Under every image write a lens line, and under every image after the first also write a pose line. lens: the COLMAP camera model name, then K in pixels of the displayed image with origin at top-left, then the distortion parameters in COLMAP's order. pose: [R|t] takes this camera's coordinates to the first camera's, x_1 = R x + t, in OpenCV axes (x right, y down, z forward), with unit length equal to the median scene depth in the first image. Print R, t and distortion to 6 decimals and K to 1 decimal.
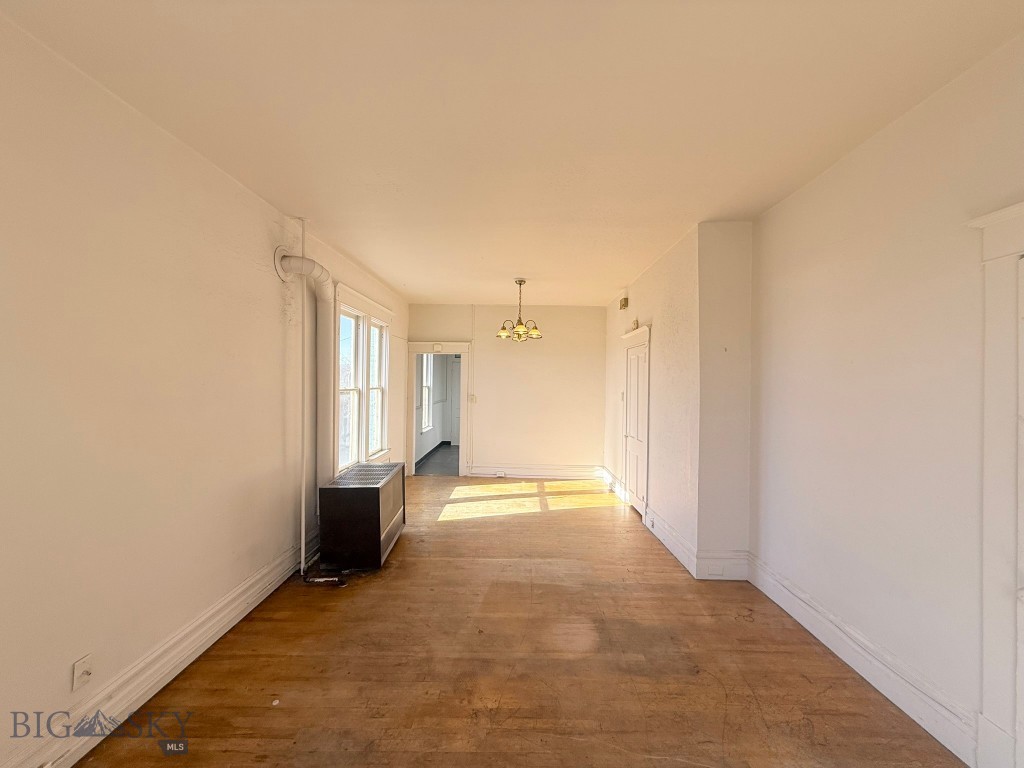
lens RADIAL K [[410.0, 0, 512.8], [0, 410.0, 381.8], [0, 0, 1]] dist [-0.002263, 0.000752]
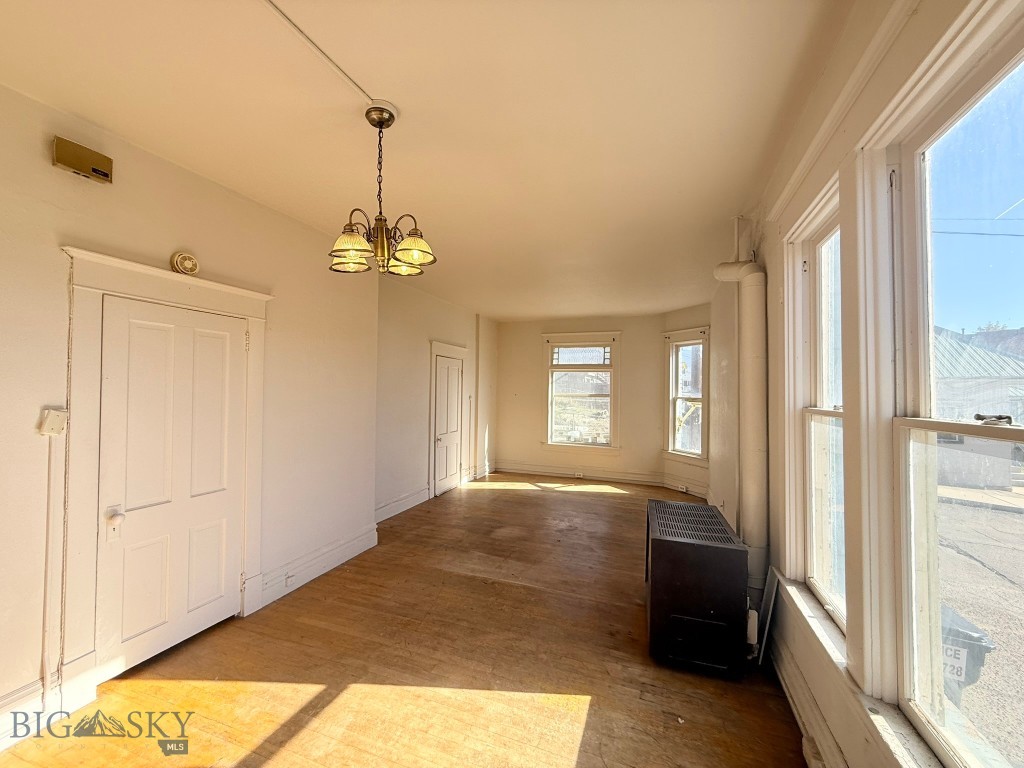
lens RADIAL K [[410.0, 0, 512.1], [0, 410.0, 382.2], [0, 0, 1]] dist [-0.002263, 0.000752]
pose [[-0.940286, -0.010497, 0.340222, -0.357949], [-0.015985, 0.999783, -0.013330, -0.000106], [-0.340009, -0.017972, -0.940251, 2.066284]]
